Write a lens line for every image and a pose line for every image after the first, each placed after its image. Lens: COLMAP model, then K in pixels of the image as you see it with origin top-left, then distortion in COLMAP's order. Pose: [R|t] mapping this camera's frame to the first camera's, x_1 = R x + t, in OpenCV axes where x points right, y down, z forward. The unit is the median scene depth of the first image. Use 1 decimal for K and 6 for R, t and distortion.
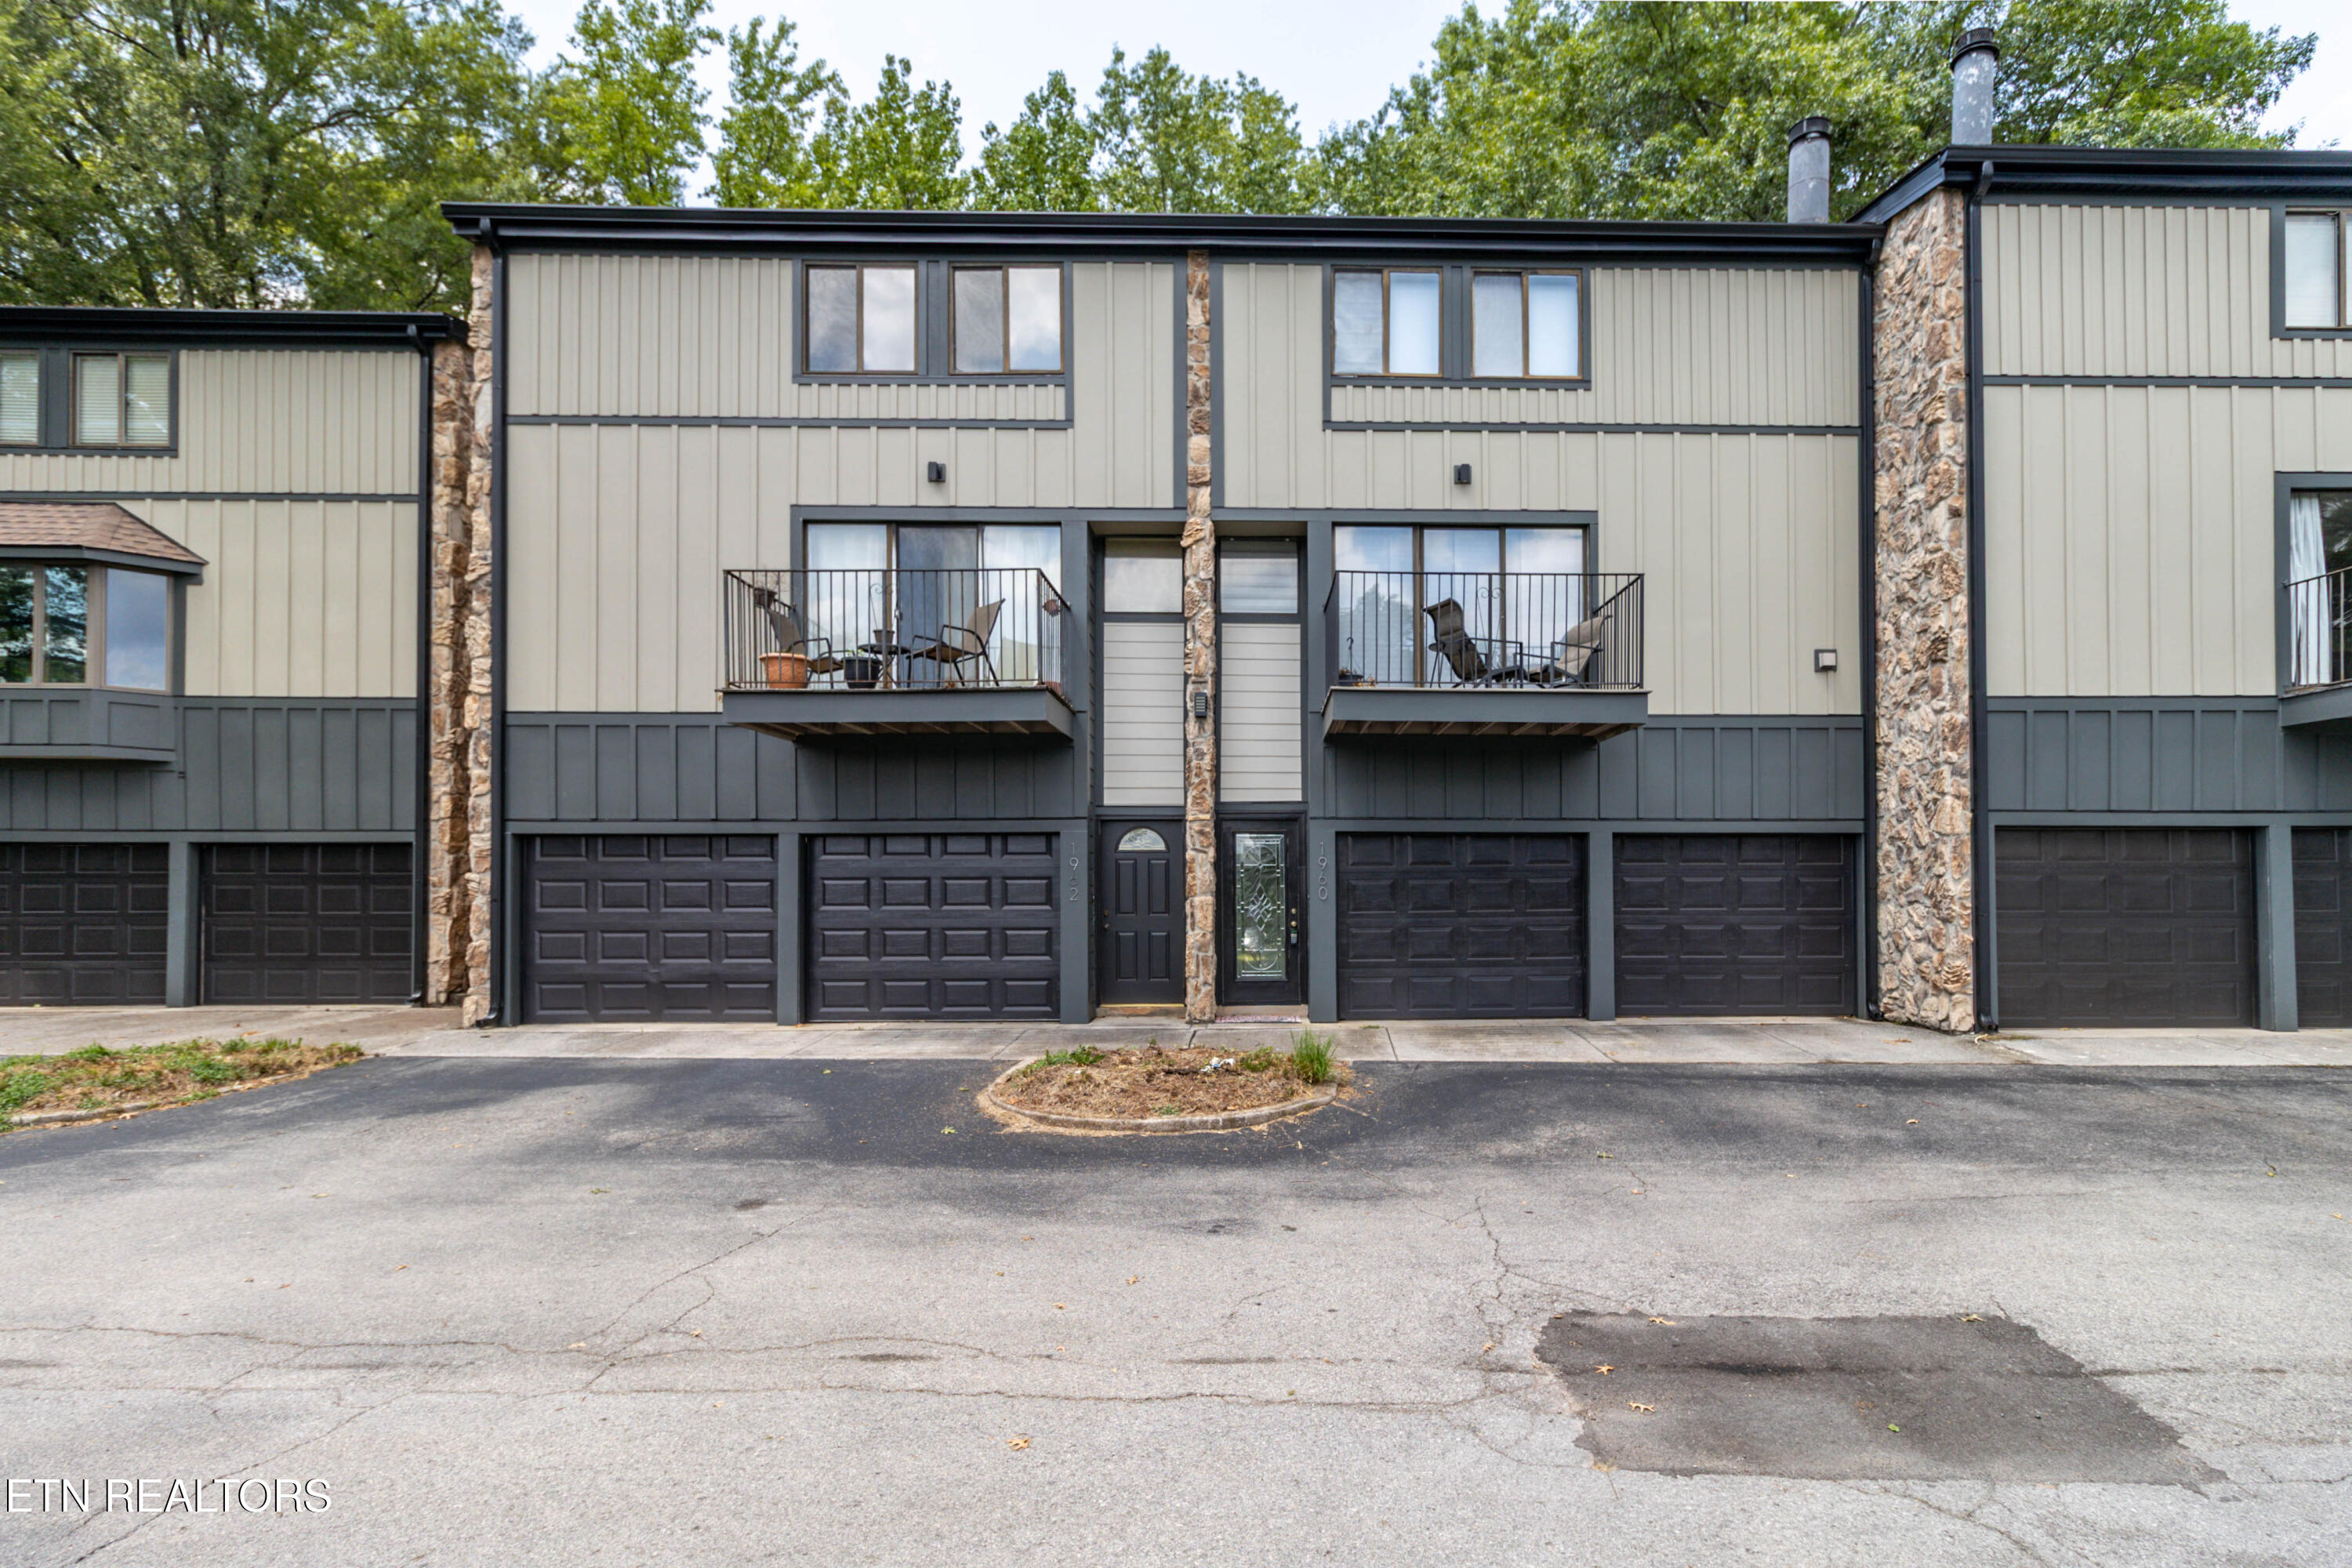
lens RADIAL K [[1119.2, 0, 1191.2], [0, 1119.2, 713.5], [0, 0, 1]] dist [0.000822, 0.000406]
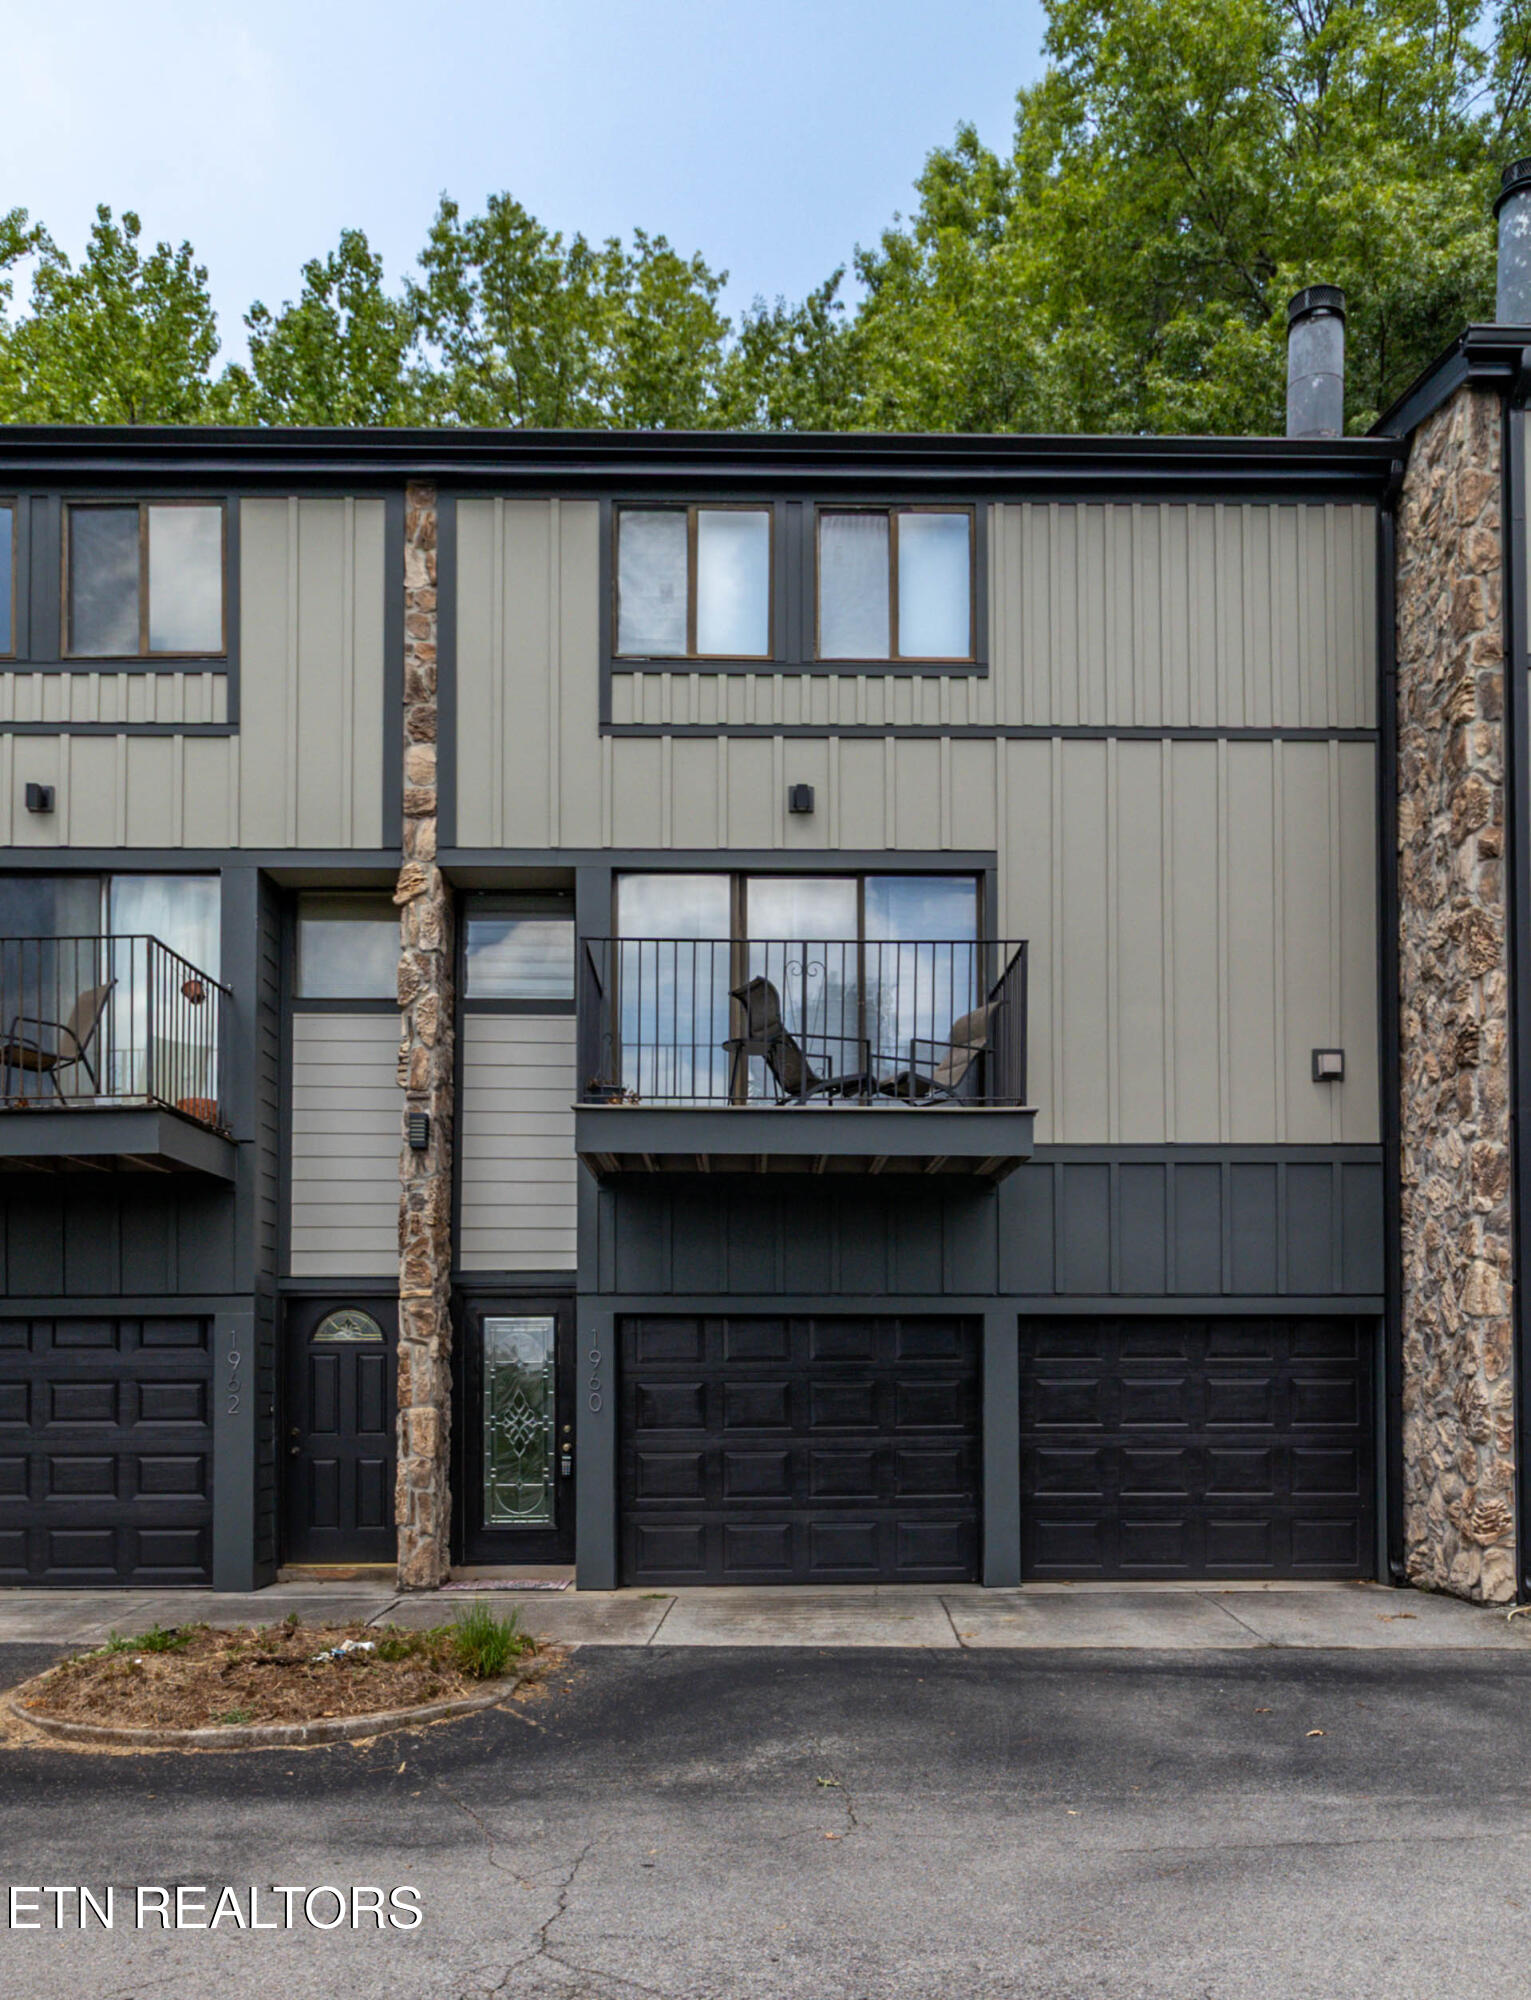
lens RADIAL K [[1604.4, 0, 765.3], [0, 1604.4, 1128.4], [0, 0, 1]] dist [-0.001246, 0.007690]
pose [[0.999983, -0.002141, -0.005391, 0.226380], [0.002078, 0.999930, -0.011657, 0.002508], [0.005415, 0.011645, 0.999918, 0.005356]]
